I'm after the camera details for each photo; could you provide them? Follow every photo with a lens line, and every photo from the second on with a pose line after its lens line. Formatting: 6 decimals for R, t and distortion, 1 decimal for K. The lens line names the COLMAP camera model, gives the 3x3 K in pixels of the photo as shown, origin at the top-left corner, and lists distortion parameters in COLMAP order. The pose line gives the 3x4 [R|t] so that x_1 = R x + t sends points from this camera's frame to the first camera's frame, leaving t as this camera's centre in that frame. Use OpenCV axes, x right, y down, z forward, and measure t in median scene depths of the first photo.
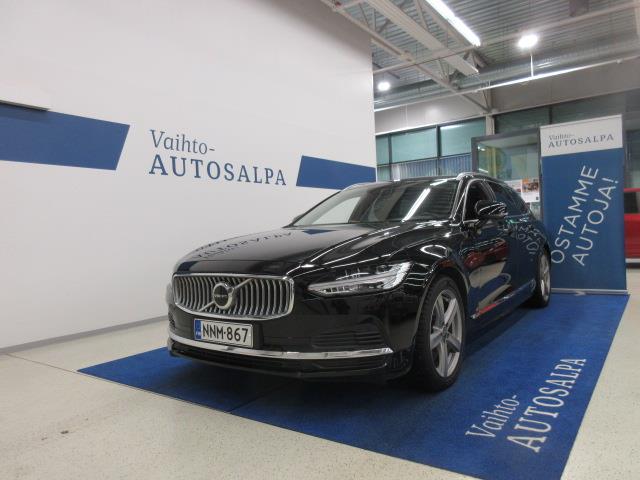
lens RADIAL K [[483.4, 0, 320.0], [0, 483.4, 240.0], [0, 0, 1]] dist [0.010465, -0.000754]
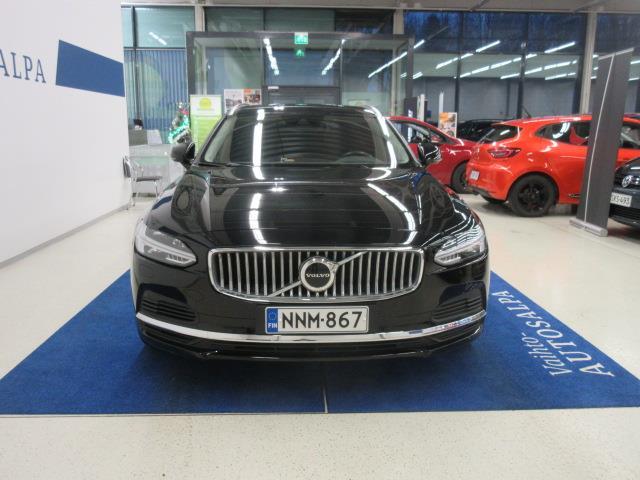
lens RADIAL K [[571.5, 0, 320.0], [0, 571.5, 240.0], [0, 0, 1]] dist [0.009584, 0.003891]
pose [[0.779909, -0.071671, 0.621775, -0.355133], [-0.031045, 0.987770, 0.152799, -0.038043], [-0.625122, -0.138472, 0.768146, 0.133893]]
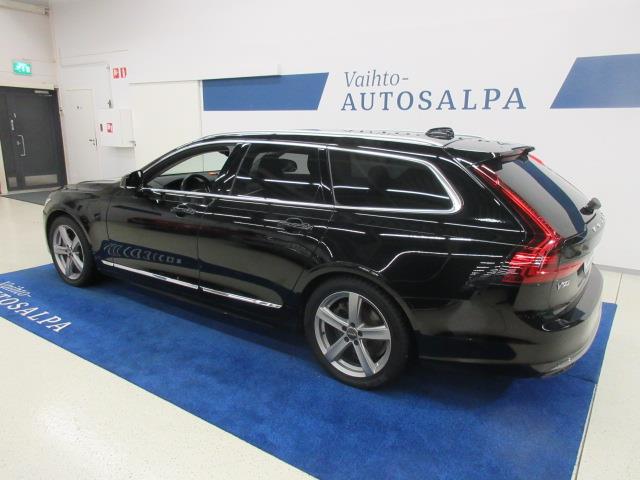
lens RADIAL K [[483.4, 0, 320.0], [0, 483.4, 240.0], [0, 0, 1]] dist [0.010465, -0.000754]
pose [[0.009102, 0.172947, -0.984889, 0.810025], [-0.100327, 0.980118, 0.171182, -0.020843], [0.994913, 0.097253, 0.026272, 0.868883]]
